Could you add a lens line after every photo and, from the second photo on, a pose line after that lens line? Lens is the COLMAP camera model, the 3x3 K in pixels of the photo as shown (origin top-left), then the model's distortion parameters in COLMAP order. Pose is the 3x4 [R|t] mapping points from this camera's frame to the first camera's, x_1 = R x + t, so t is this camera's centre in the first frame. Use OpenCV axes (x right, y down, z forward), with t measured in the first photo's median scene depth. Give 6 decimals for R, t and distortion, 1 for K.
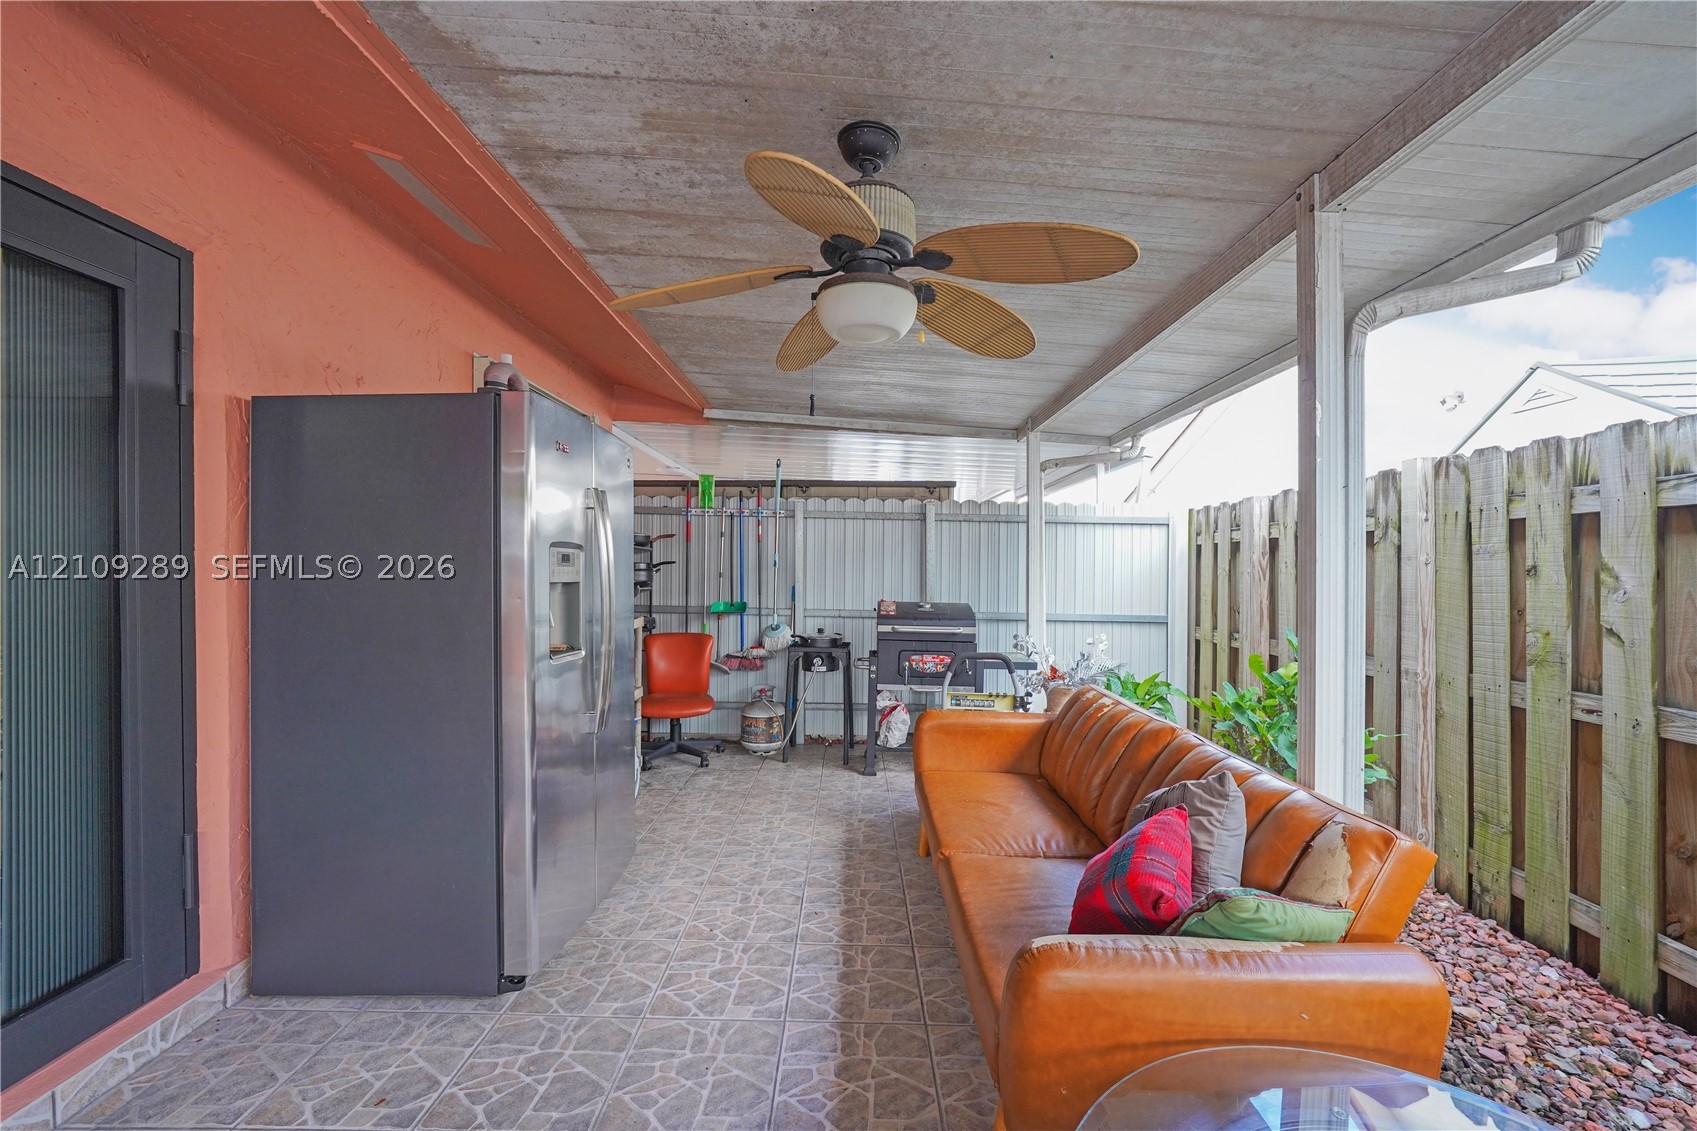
lens RADIAL K [[669.8, 0, 860.7], [0, 669.8, 562.5], [0, 0, 1]] dist [-0.002494, -0.000048]
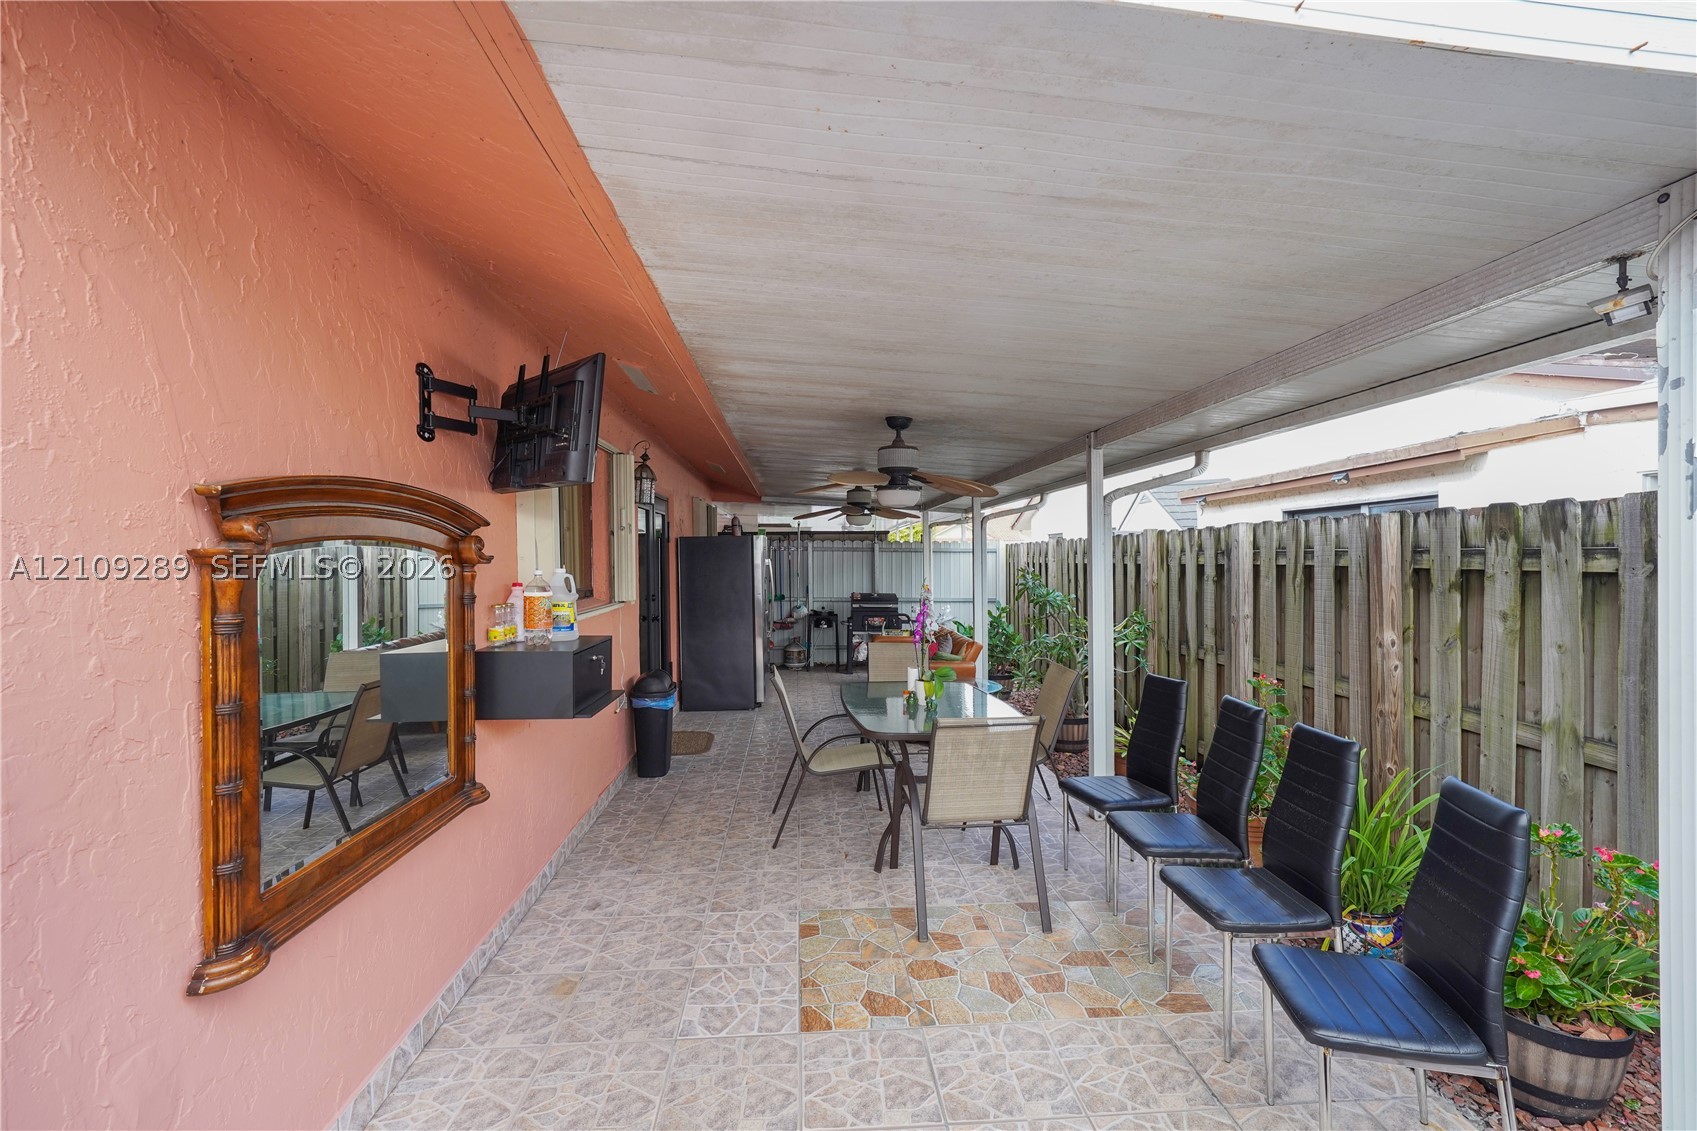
lens RADIAL K [[741.2, 0, 846.8], [0, 741.2, 561.7], [0, 0, 1]] dist [0.017753, -0.002945]
pose [[0.997920, -0.011814, 0.063378, -0.179268], [0.010603, 0.999755, 0.019409, -0.104869], [-0.063592, -0.018697, 0.997801, -1.635306]]
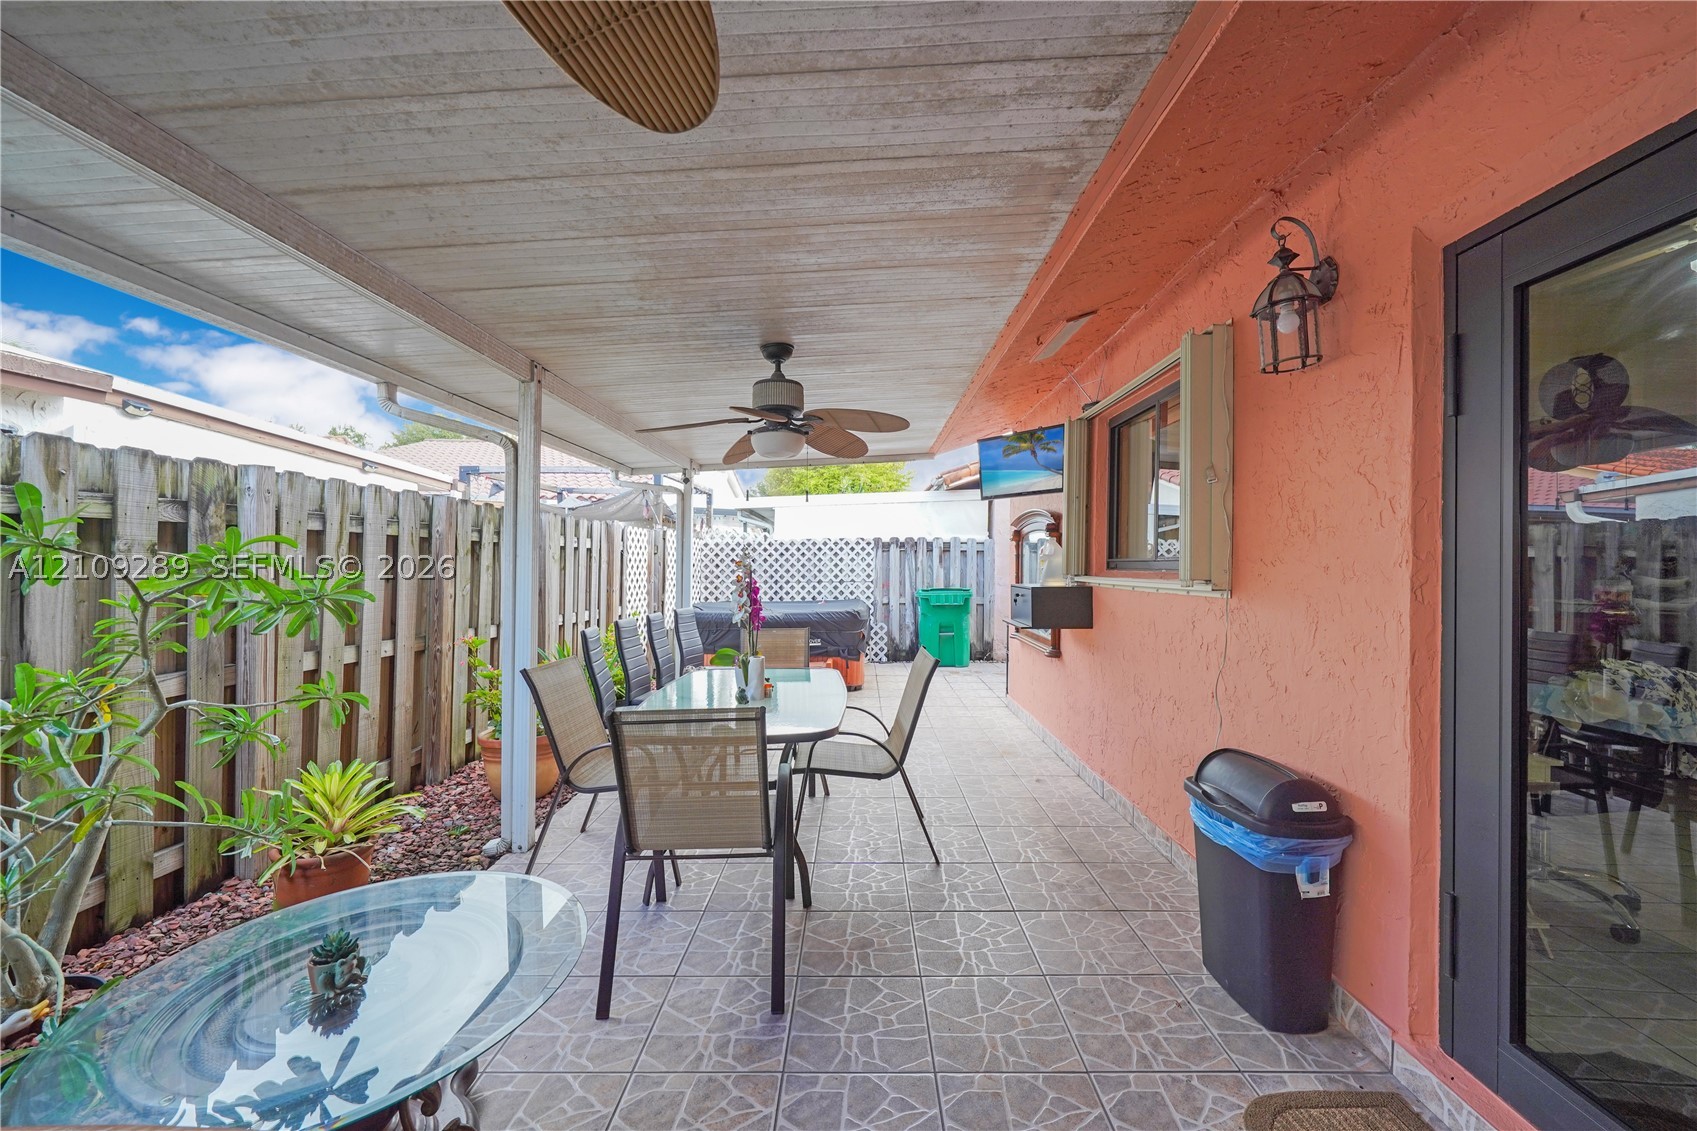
lens RADIAL K [[637.2, 0, 860.0], [0, 637.2, 560.3], [0, 0, 1]] dist [-0.008402, 0.001196]
pose [[-0.999877, -0.011770, 0.010334, -0.119661], [-0.011951, 0.999772, -0.017671, -0.013030], [-0.010124, -0.017792, -0.999790, 0.601947]]
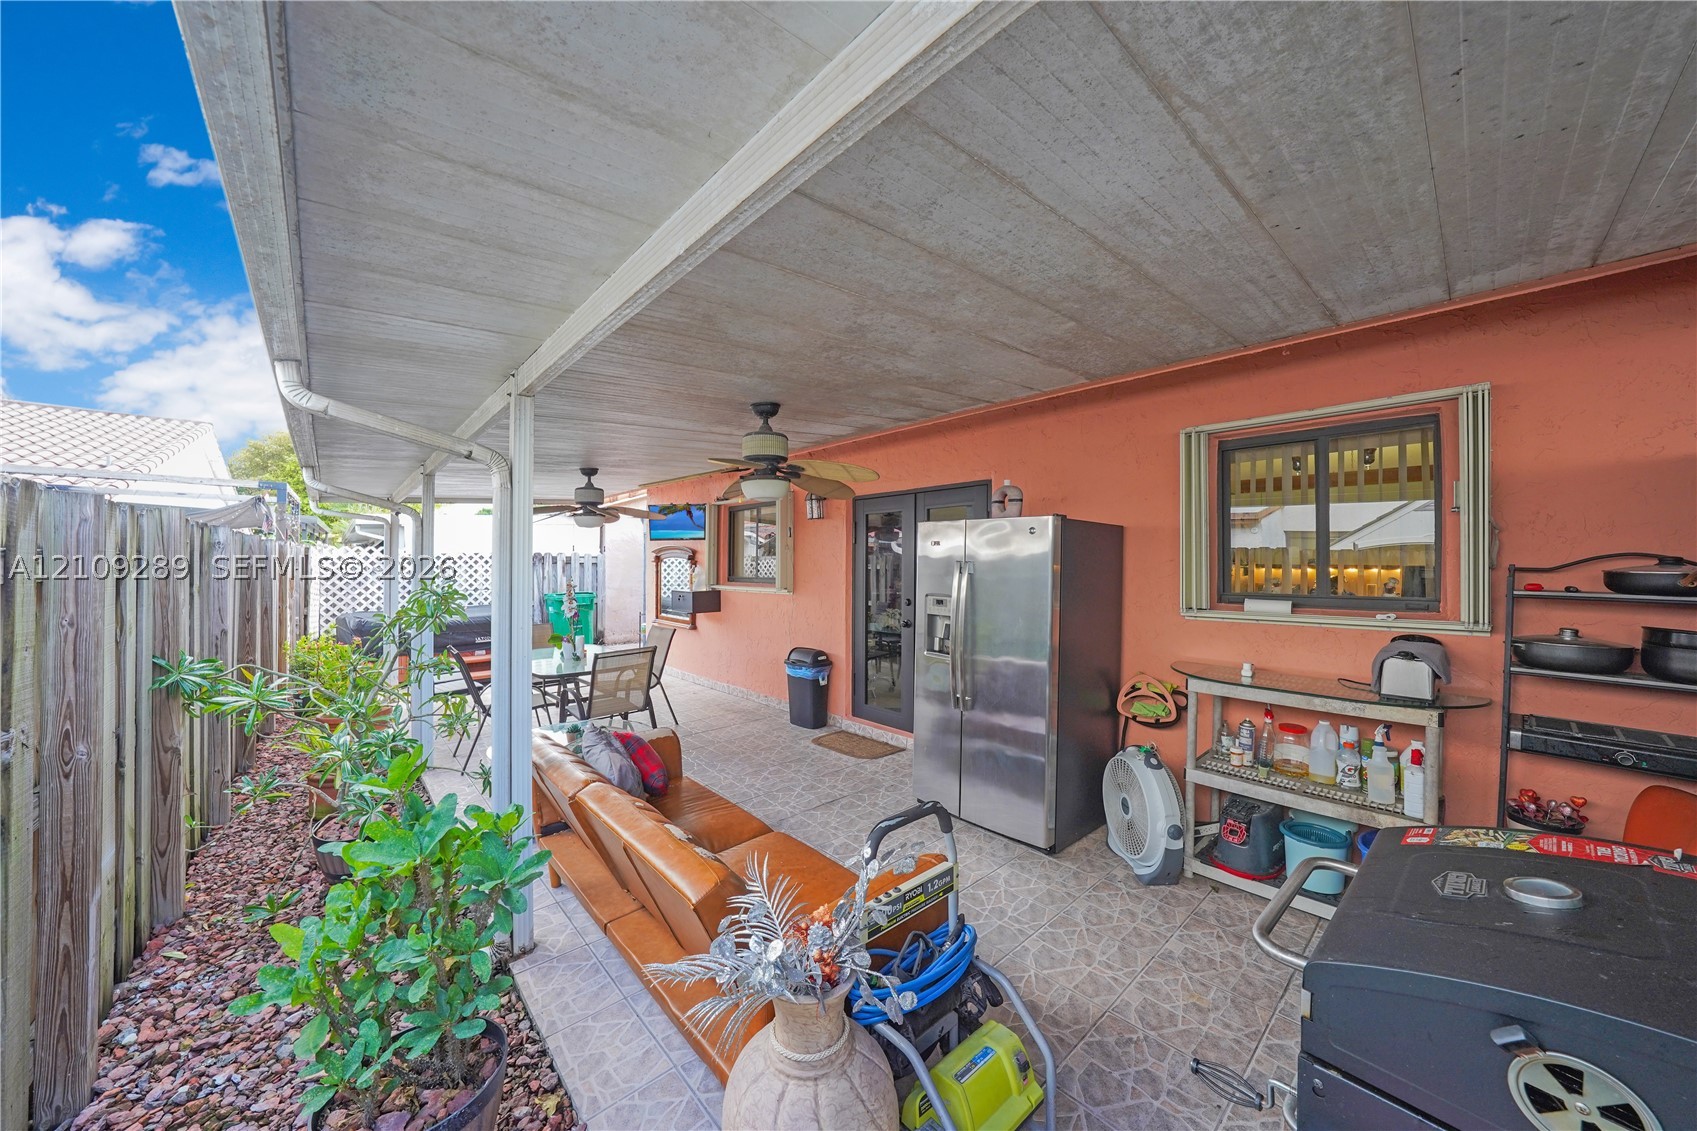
lens RADIAL K [[603.6, 0, 844.4], [0, 603.6, 560.2], [0, 0, 1]] dist [0.001452, -0.000044]
pose [[-0.751651, -0.010216, -0.659482, 0.562850], [0.001206, 0.999857, -0.016862, -0.061831], [0.659560, -0.013470, -0.751531, 1.360302]]
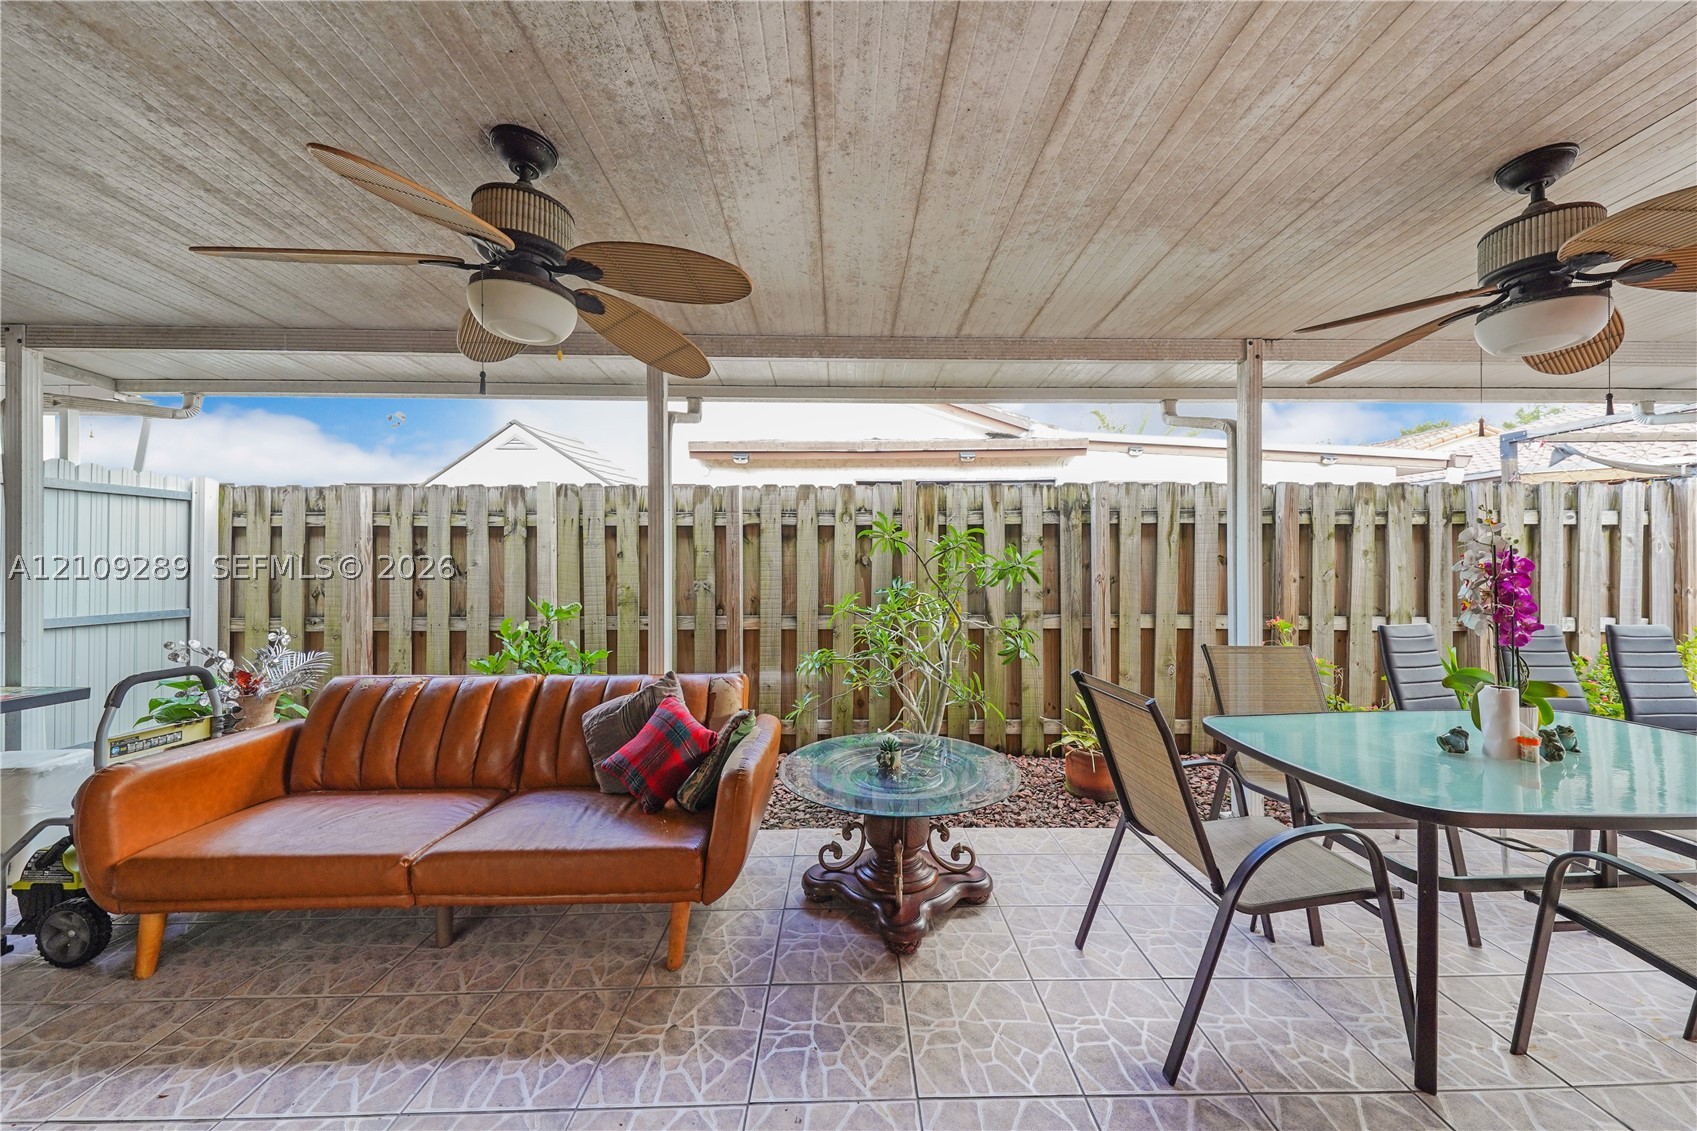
lens RADIAL K [[603.6, 0, 855.5], [0, 603.6, 553.1], [0, 0, 1]] dist [0.001452, -0.000044]
pose [[-0.010923, -0.002100, 0.999938, -0.486173], [-0.010858, 0.999939, 0.001981, -0.001963], [-0.999881, -0.010835, -0.010945, 0.263230]]
